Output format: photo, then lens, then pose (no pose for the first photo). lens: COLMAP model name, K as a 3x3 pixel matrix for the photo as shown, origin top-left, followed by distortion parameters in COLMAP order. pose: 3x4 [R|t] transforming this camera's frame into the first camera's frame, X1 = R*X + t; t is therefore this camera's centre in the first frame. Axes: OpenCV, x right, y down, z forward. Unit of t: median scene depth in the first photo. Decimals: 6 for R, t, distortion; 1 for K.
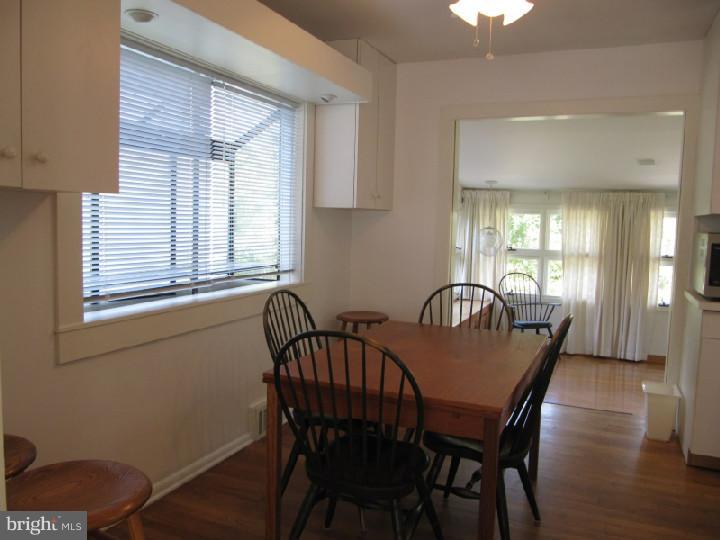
lens RADIAL K [[596.4, 0, 362.6], [0, 596.4, 269.7], [0, 0, 1]] dist [-0.057175, 0.000226]
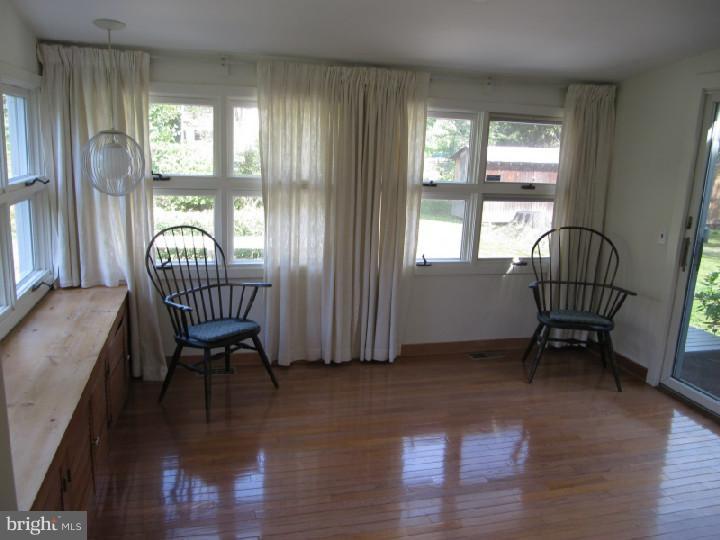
lens RADIAL K [[596.4, 0, 364.6], [0, 596.4, 265.4], [0, 0, 1]] dist [-0.057175, 0.000226]
pose [[0.804655, -0.117029, 0.582095, 0.098374], [0.024251, 0.986042, 0.164719, -0.040227], [-0.593247, -0.118425, 0.796262, 0.526359]]
